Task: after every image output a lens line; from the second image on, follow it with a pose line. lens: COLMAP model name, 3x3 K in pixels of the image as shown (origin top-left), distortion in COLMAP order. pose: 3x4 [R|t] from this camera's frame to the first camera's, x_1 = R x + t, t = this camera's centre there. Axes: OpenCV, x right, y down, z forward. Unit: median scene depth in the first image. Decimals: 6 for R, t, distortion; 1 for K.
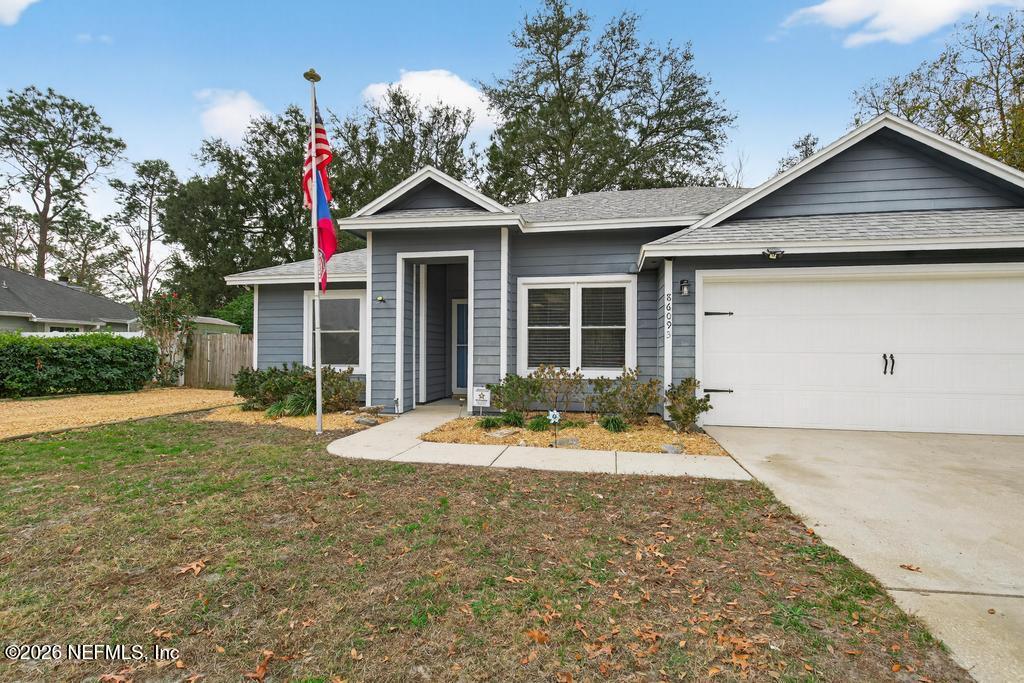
lens RADIAL K [[476.5, 0, 516.0], [0, 476.5, 347.1], [0, 0, 1]] dist [0.000266, -0.001472]
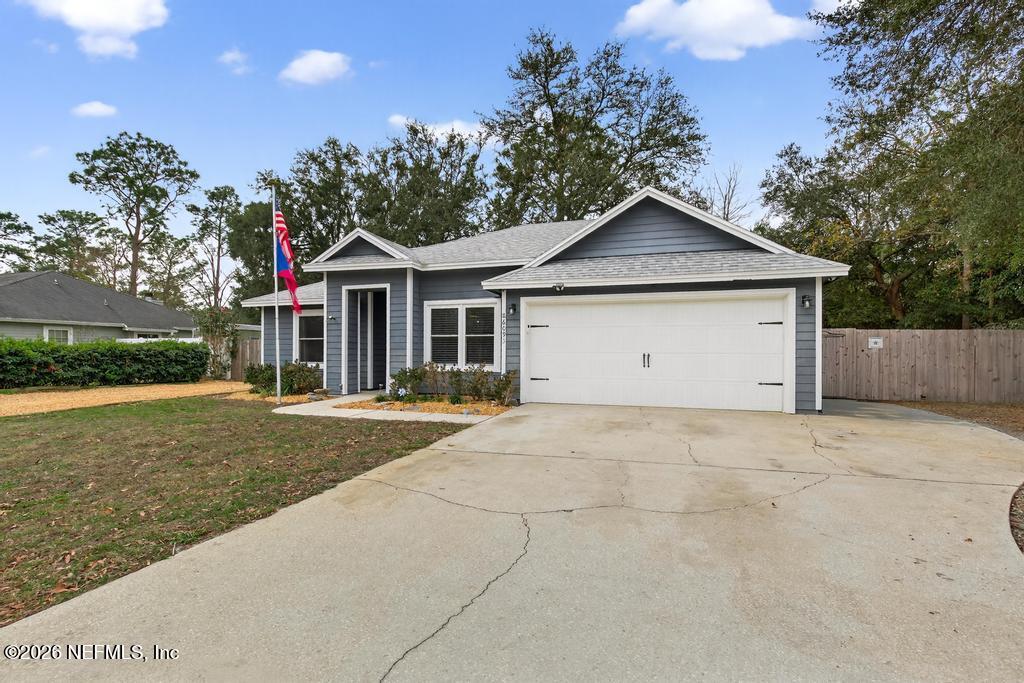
lens RADIAL K [[483.5, 0, 510.3], [0, 483.5, 350.1], [0, 0, 1]] dist [0.006167, 0.000041]
pose [[0.991761, -0.002238, -0.128080, 0.149828], [0.002635, 0.999992, 0.002933, -0.000638], [0.128072, -0.003247, 0.991760, -0.136792]]
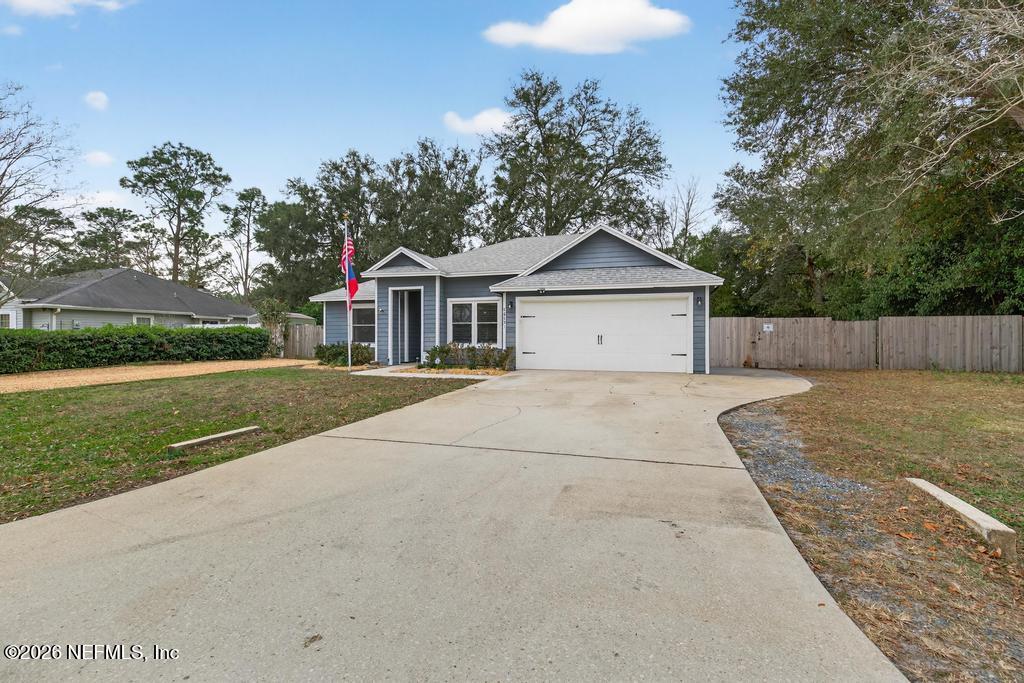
lens RADIAL K [[453.3, 0, 510.2], [0, 453.3, 336.9], [0, 0, 1]] dist [0.008940, 0.000034]
pose [[0.992977, -0.003254, -0.118266, 0.165900], [0.004621, 0.999926, 0.011286, -0.001081], [0.118220, -0.011753, 0.992918, -0.293199]]
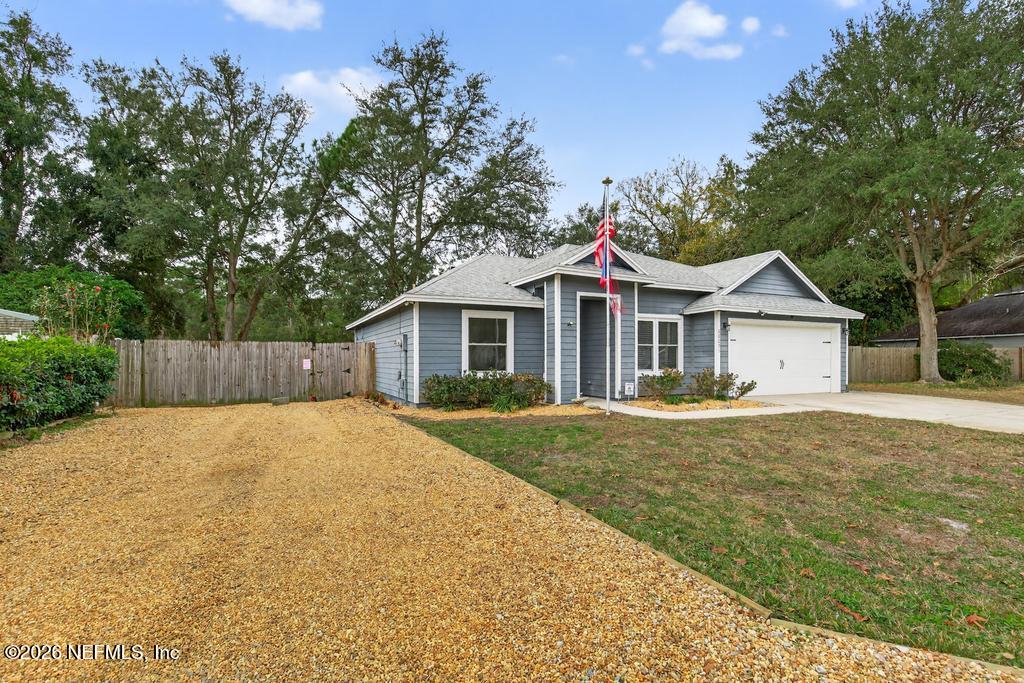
lens RADIAL K [[474.2, 0, 512.7], [0, 474.2, 359.9], [0, 0, 1]] dist [-0.002348, -0.000930]
pose [[0.810290, -0.006876, 0.585989, -0.410914], [-0.002436, 0.999883, 0.015101, -0.004483], [-0.586024, -0.013663, 0.810178, -0.015373]]
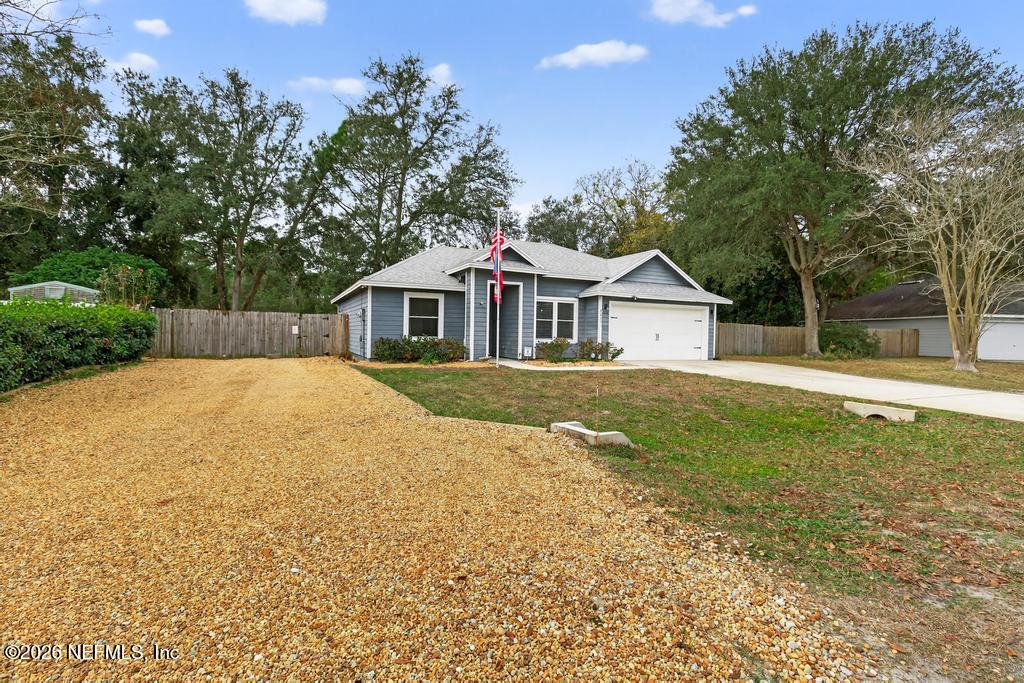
lens RADIAL K [[460.5, 0, 505.2], [0, 460.5, 341.2], [0, 0, 1]] dist [-0.002486, -0.000495]
pose [[0.815318, 0.001005, 0.579012, -0.428453], [-0.022744, 0.999282, 0.030292, -0.001281], [-0.578566, -0.037866, 0.814756, -0.201506]]
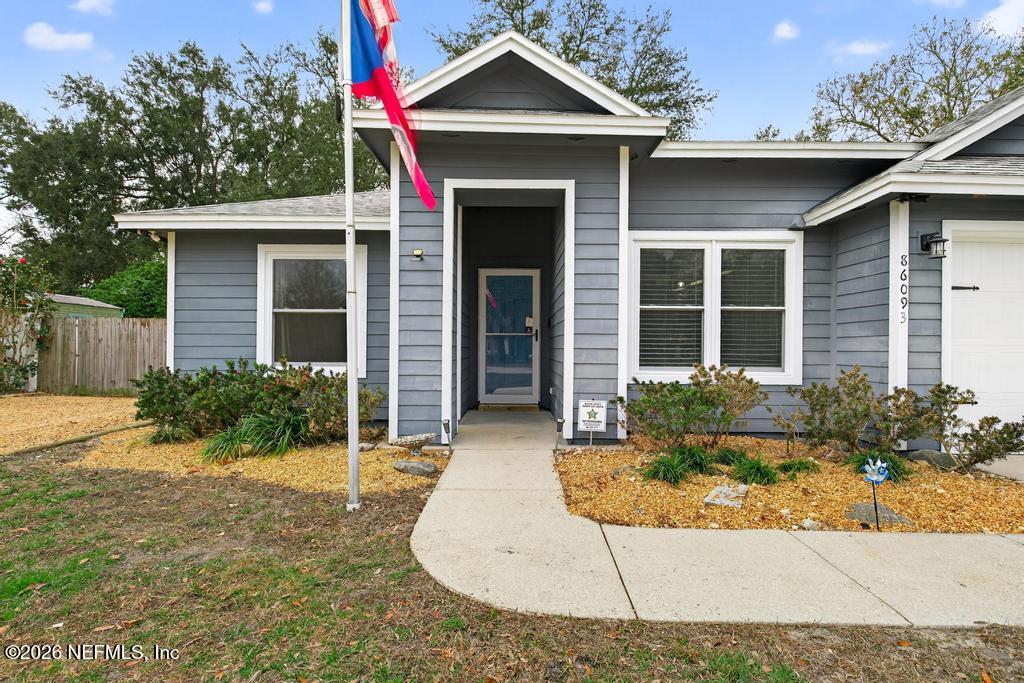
lens RADIAL K [[474.9, 0, 514.0], [0, 474.9, 343.8], [0, 0, 1]] dist [-0.002406, -0.001151]
pose [[0.983863, 0.003844, 0.178884, -0.088941], [-0.005374, 0.999953, 0.008073, 0.001982], [-0.178844, -0.008904, 0.983837, 0.129072]]
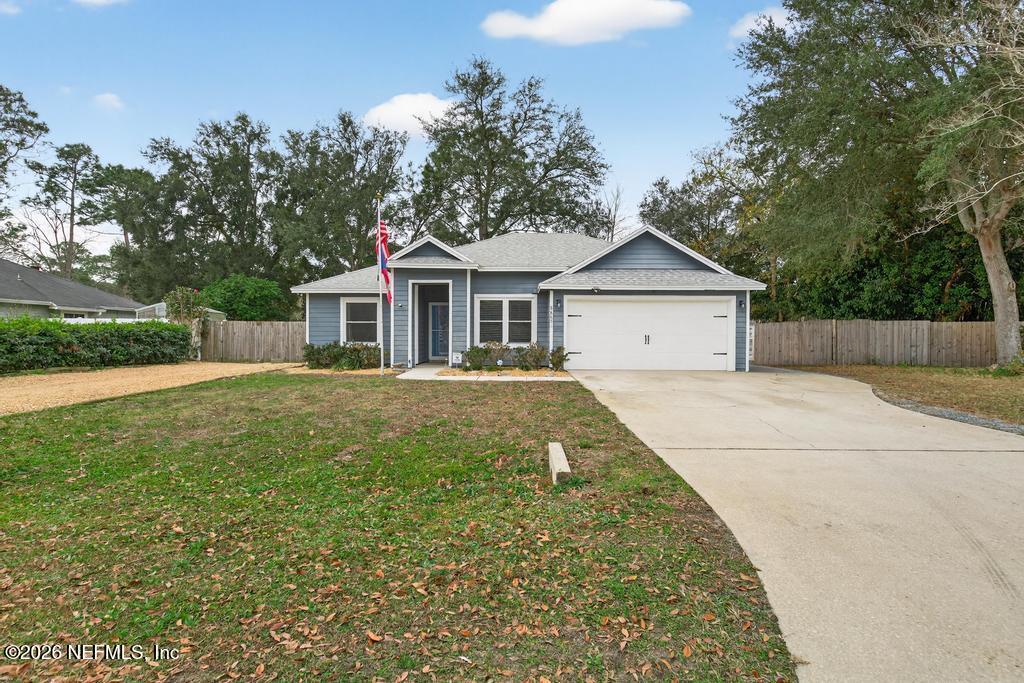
lens RADIAL K [[464.5, 0, 510.4], [0, 464.5, 339.7], [0, 0, 1]] dist [-0.000814, -0.000518]
pose [[0.984487, -0.001446, 0.175450, -0.058908], [-0.002166, 0.999790, 0.020395, -0.002064], [-0.175442, -0.020459, 0.984277, -0.269556]]
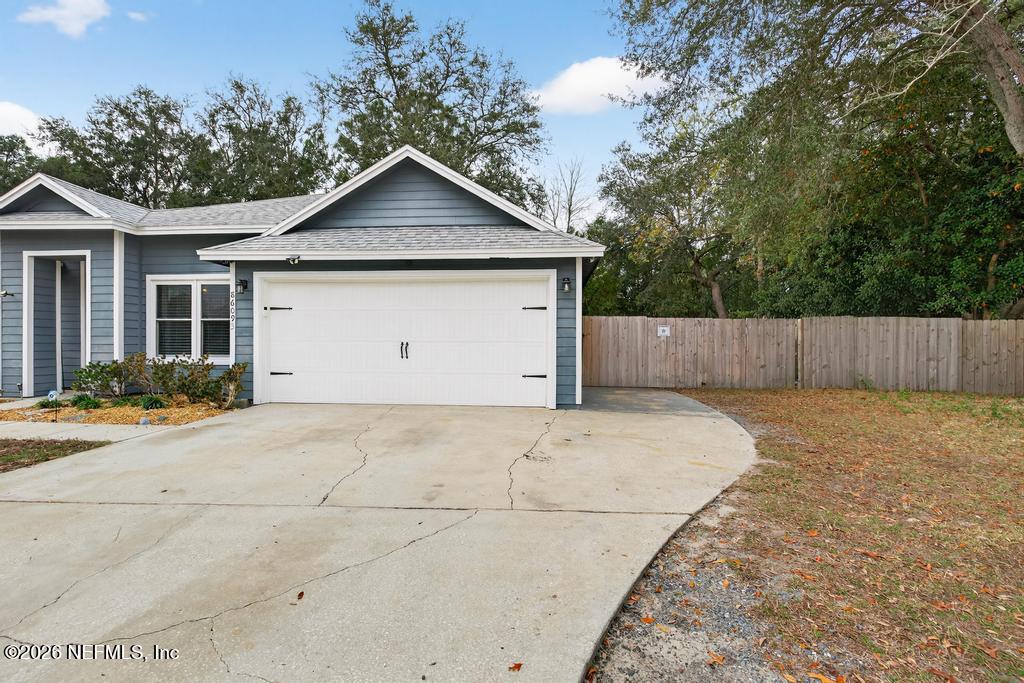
lens RADIAL K [[474.3, 0, 506.1], [0, 474.3, 342.5], [0, 0, 1]] dist [-0.003075, -0.000895]
pose [[0.994523, -0.000782, 0.104512, 0.244949], [-0.000952, 0.999863, 0.016533, -0.001678], [-0.104511, -0.016541, 0.994386, -0.066605]]
